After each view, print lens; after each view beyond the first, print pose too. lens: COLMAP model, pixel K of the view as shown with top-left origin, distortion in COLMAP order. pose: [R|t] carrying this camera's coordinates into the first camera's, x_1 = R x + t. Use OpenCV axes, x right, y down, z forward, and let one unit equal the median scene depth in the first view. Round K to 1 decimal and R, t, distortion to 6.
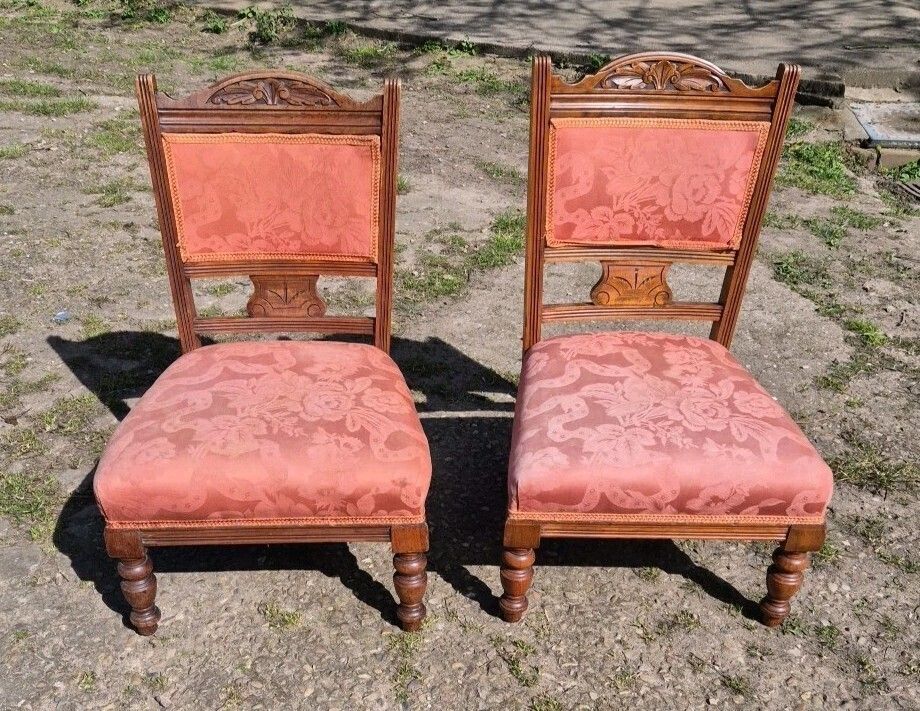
lens RADIAL K [[959.1, 0, 427.0], [0, 959.1, 492.0], [0, 0, 1]] dist [0.096559, -0.110045]
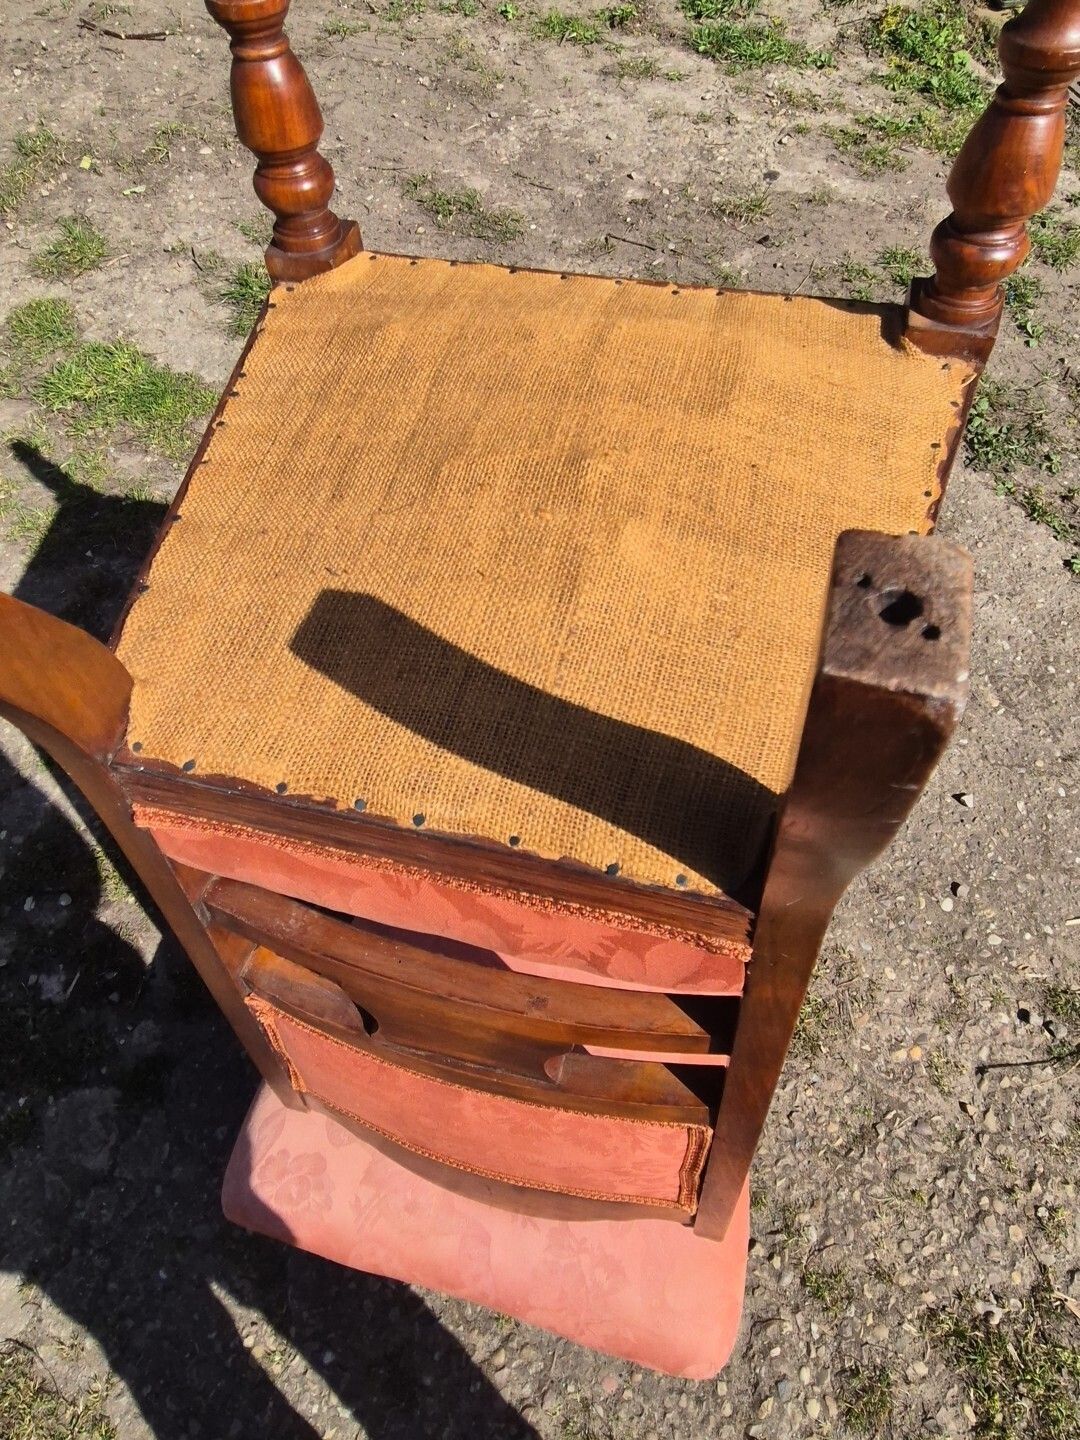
lens RADIAL K [[924.5, 0, 540.4], [0, 924.5, 701.7], [0, 0, 1]] dist [0.008051, -0.002959]
pose [[0.967073, -0.246180, 0.064531, 0.044785], [0.193741, 0.876562, 0.440572, -0.692312], [-0.165026, -0.413563, 0.895395, 0.818639]]
